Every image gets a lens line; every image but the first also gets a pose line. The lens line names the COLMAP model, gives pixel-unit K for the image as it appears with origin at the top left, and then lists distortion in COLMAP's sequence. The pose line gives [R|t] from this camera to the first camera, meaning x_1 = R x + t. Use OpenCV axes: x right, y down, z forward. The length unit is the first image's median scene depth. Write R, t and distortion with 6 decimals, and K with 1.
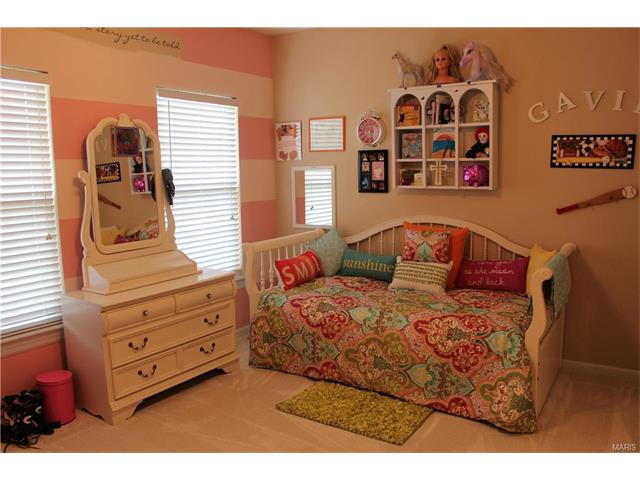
lens RADIAL K [[536.3, 0, 320.8], [0, 536.3, 249.8], [0, 0, 1]] dist [-0.149008, 0.127547]
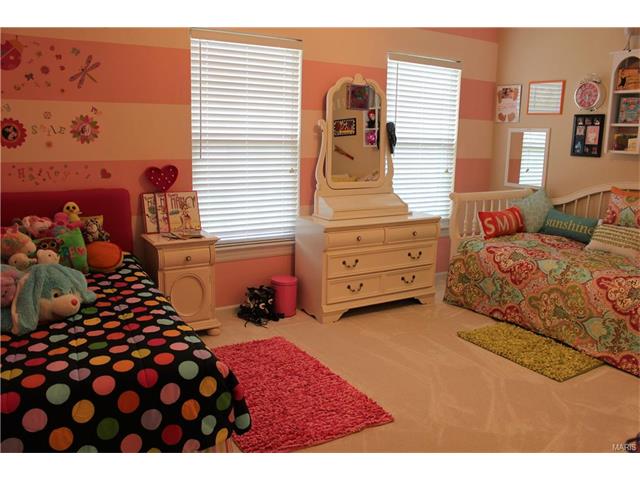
lens RADIAL K [[536.3, 0, 320.8], [0, 536.3, 249.8], [0, 0, 1]] dist [-0.149008, 0.127547]
pose [[0.902796, 0.123926, -0.411827, 0.091139], [-0.098787, 0.991735, 0.081871, 0.047846], [0.418569, -0.033230, 0.907577, -0.143734]]
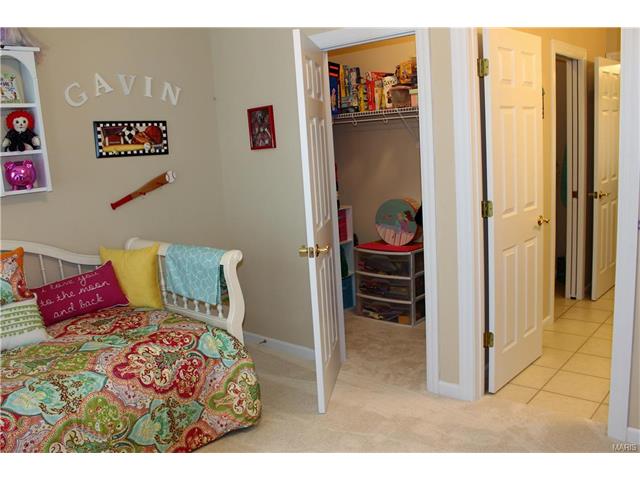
lens RADIAL K [[564.3, 0, 320.0], [0, 564.3, 247.1], [0, 0, 1]] dist [-0.158024, 0.142167]
pose [[0.148317, -0.175234, 0.973291, -0.449251], [0.211632, 0.967000, 0.141852, -0.068470], [-0.966030, 0.184941, 0.180508, 0.524202]]
